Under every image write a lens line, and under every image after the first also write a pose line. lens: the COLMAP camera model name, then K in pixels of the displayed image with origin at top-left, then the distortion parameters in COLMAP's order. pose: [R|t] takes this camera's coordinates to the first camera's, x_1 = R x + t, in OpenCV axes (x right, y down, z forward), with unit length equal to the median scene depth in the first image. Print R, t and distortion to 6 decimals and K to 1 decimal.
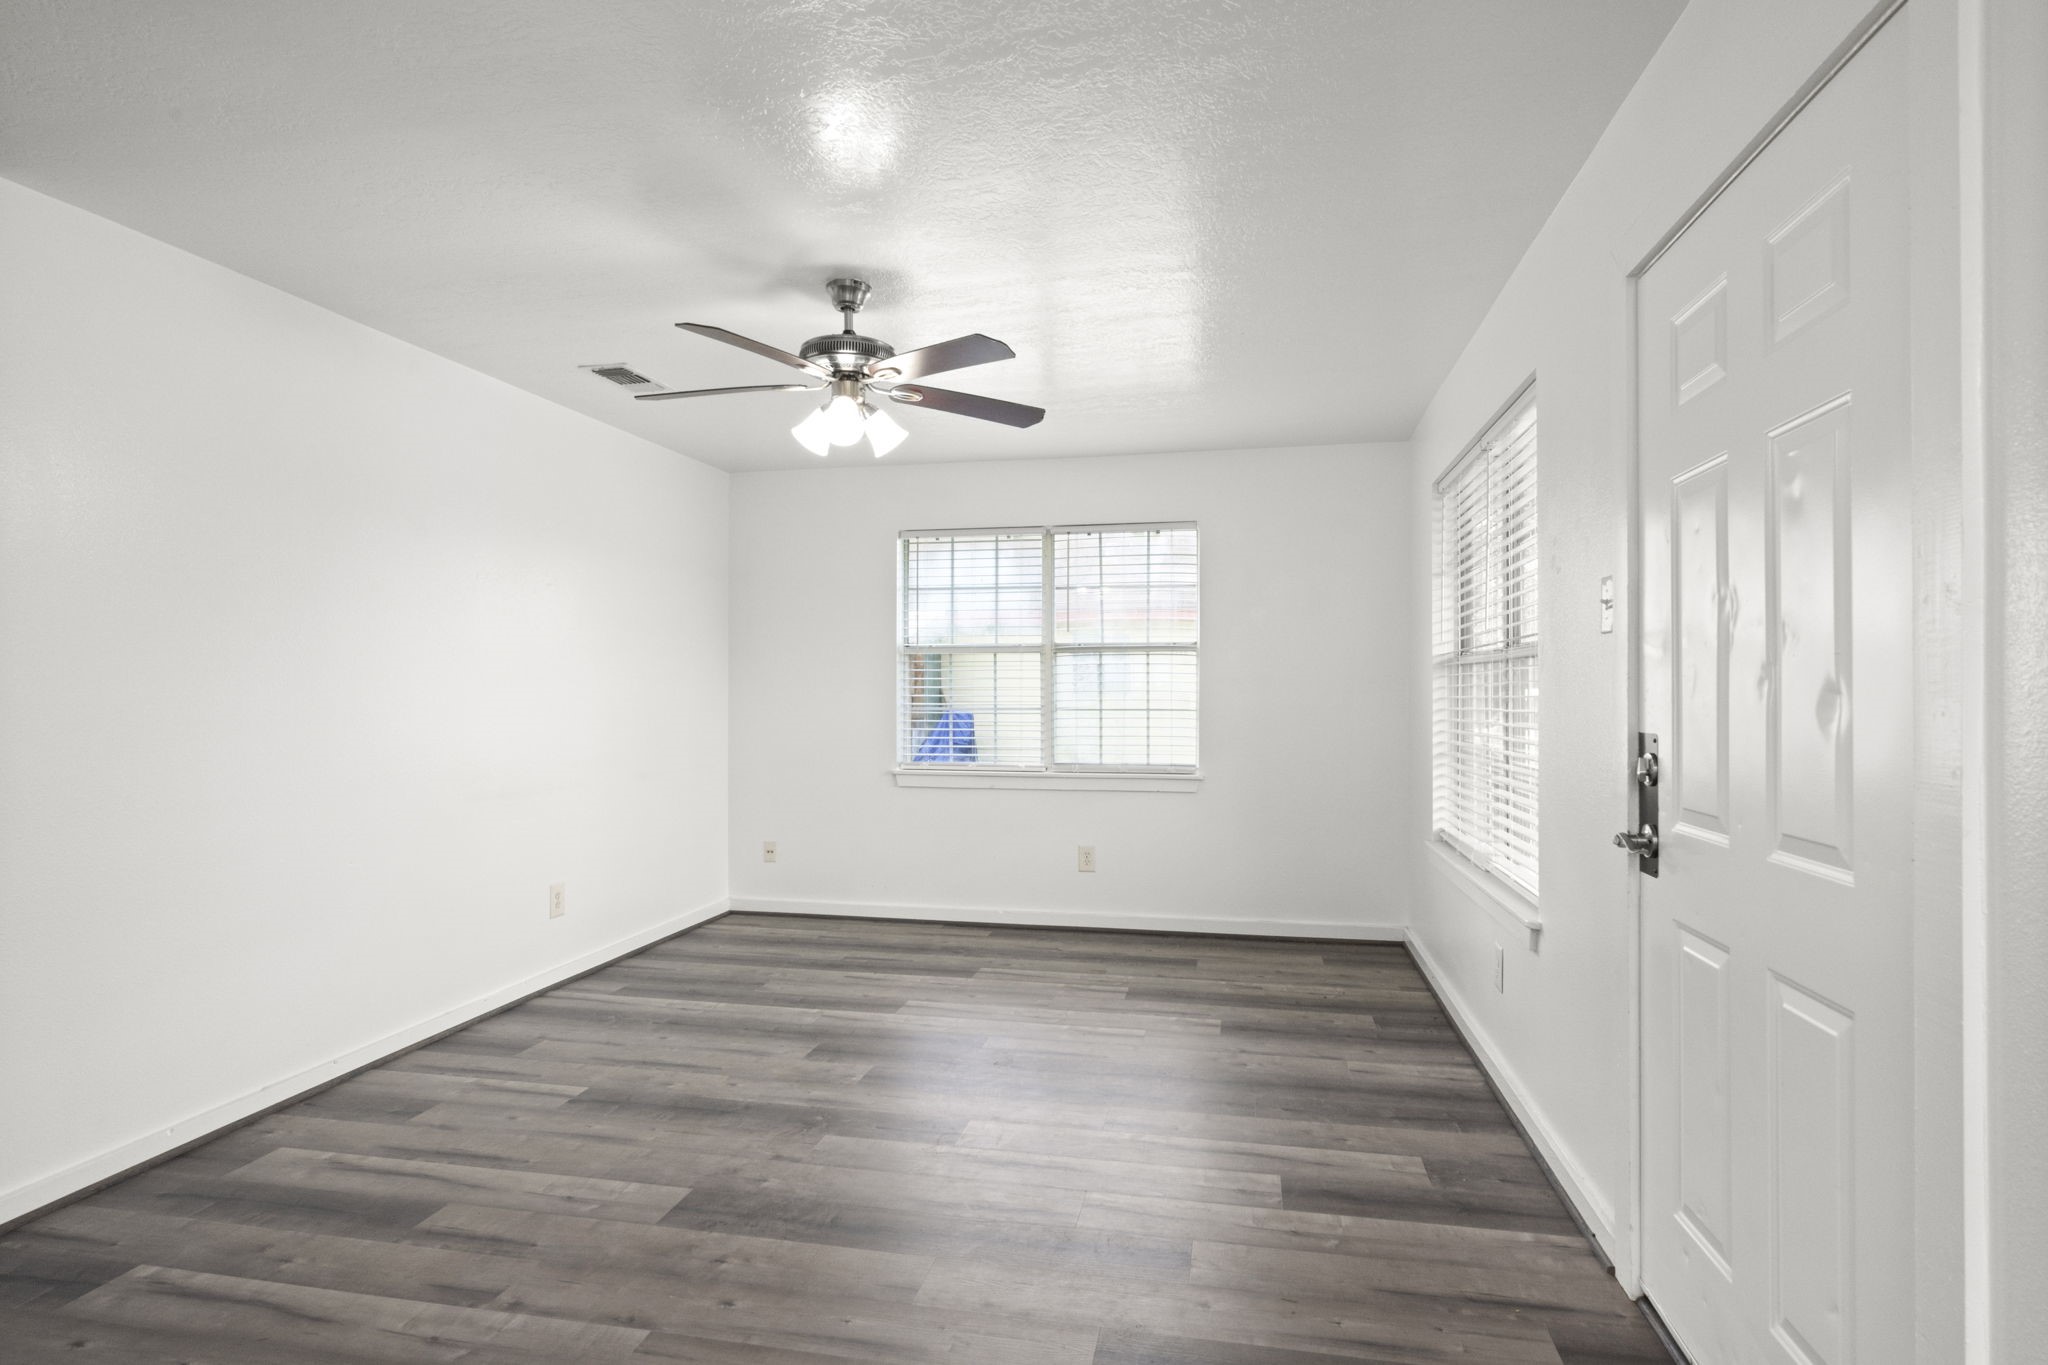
lens RADIAL K [[1046.3, 0, 1021.0], [0, 1046.3, 677.7], [0, 0, 1]] dist [-0.002010, 0.001830]
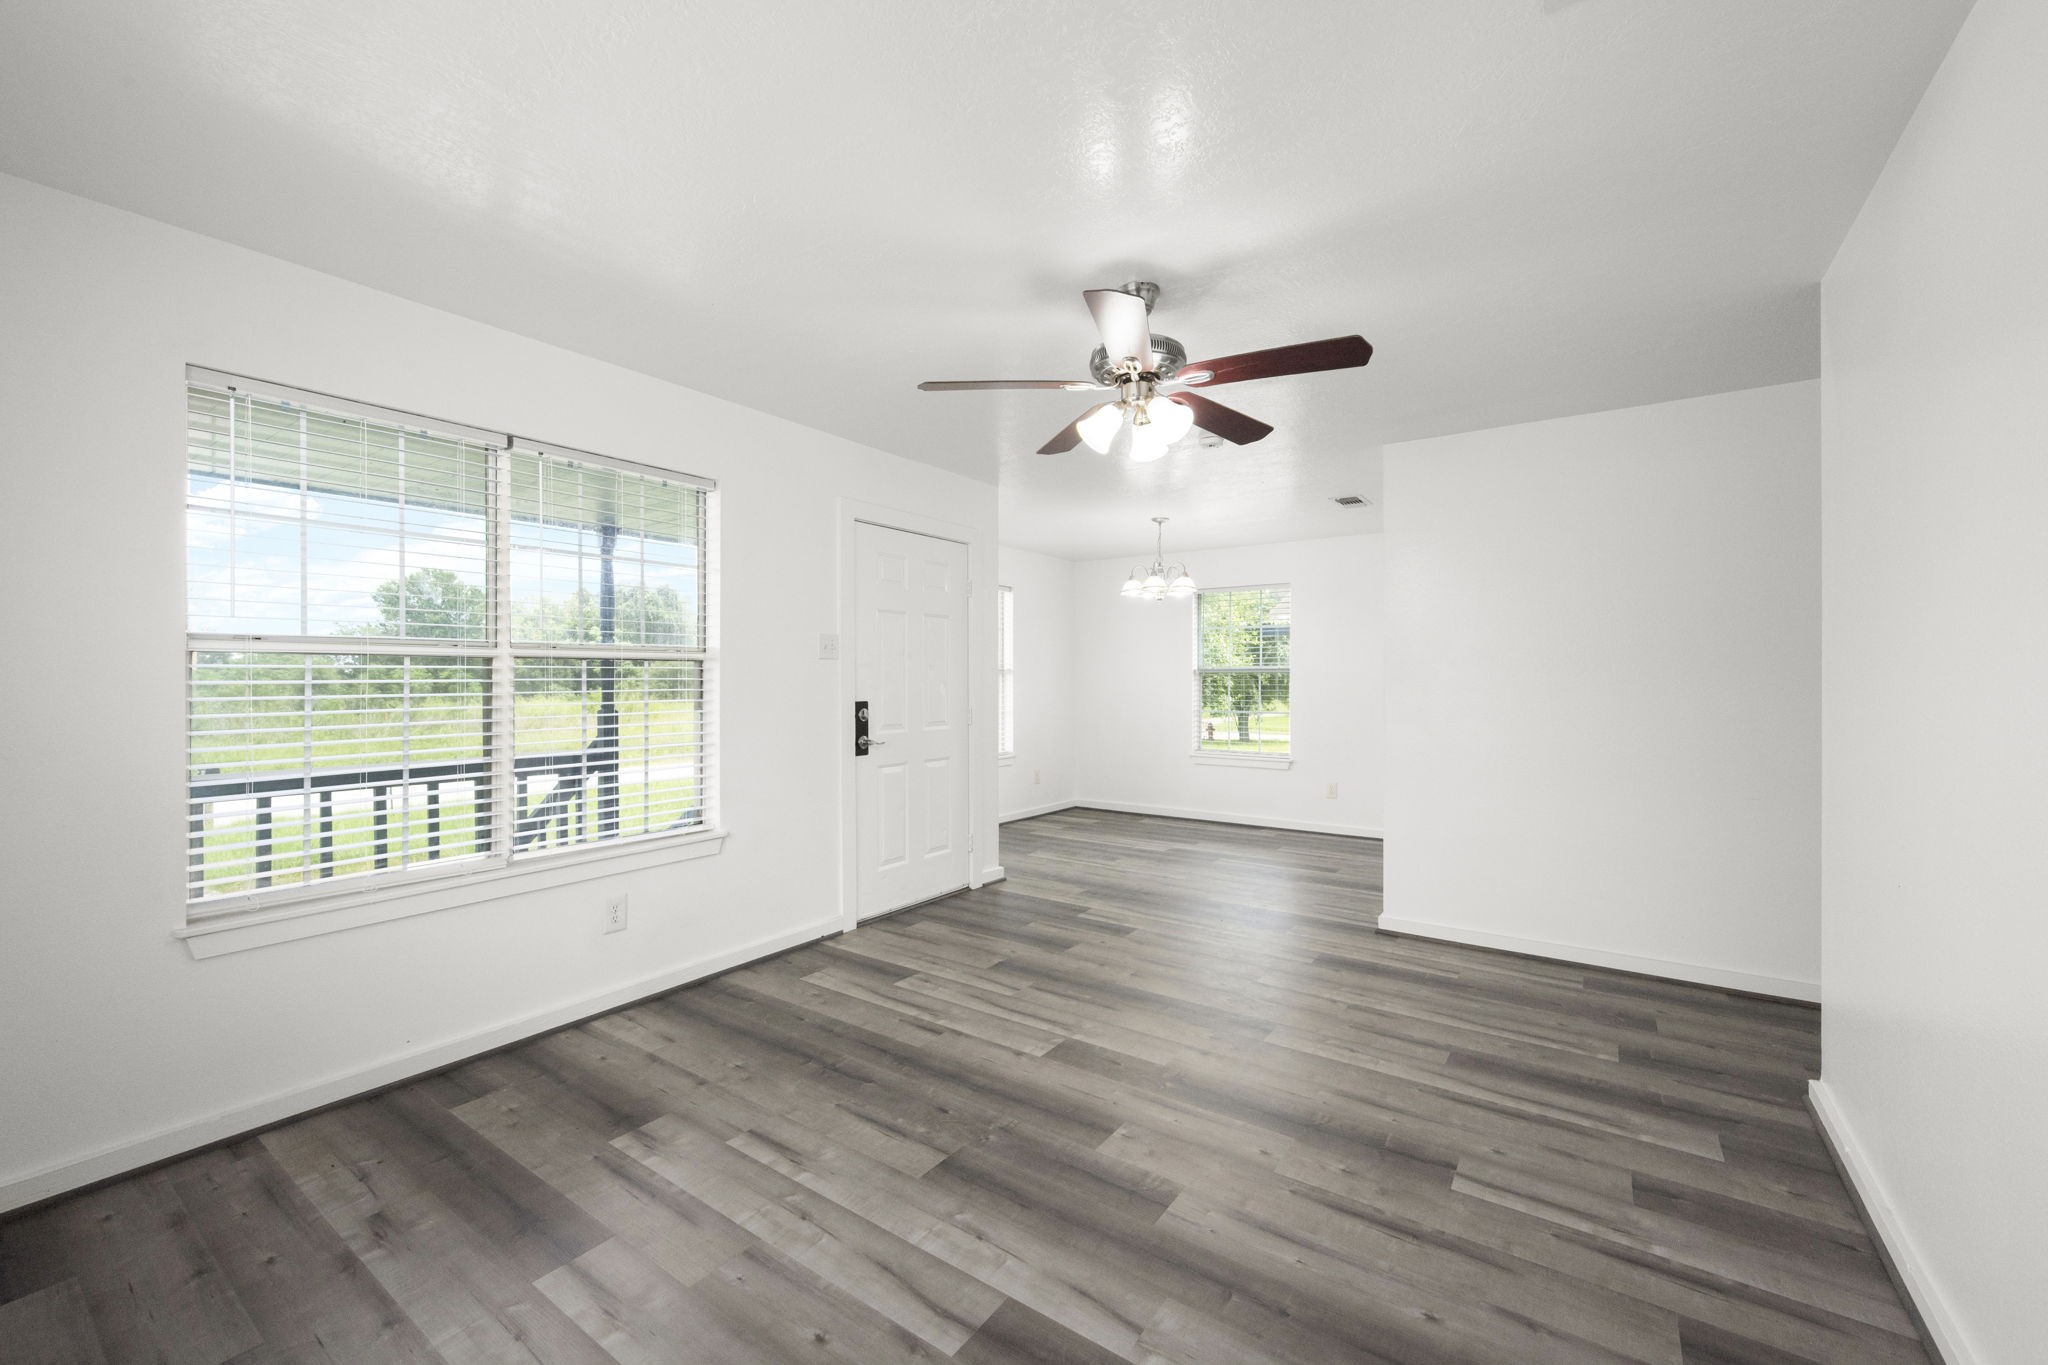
lens RADIAL K [[824.6, 0, 1017.7], [0, 824.6, 683.0], [0, 0, 1]] dist [-0.001889, 0.001666]
pose [[-0.915117, 0.001422, 0.403187, -0.284582], [-0.001256, 0.999979, -0.006377, 0.009798], [-0.403187, -0.006342, -0.915096, 1.332061]]
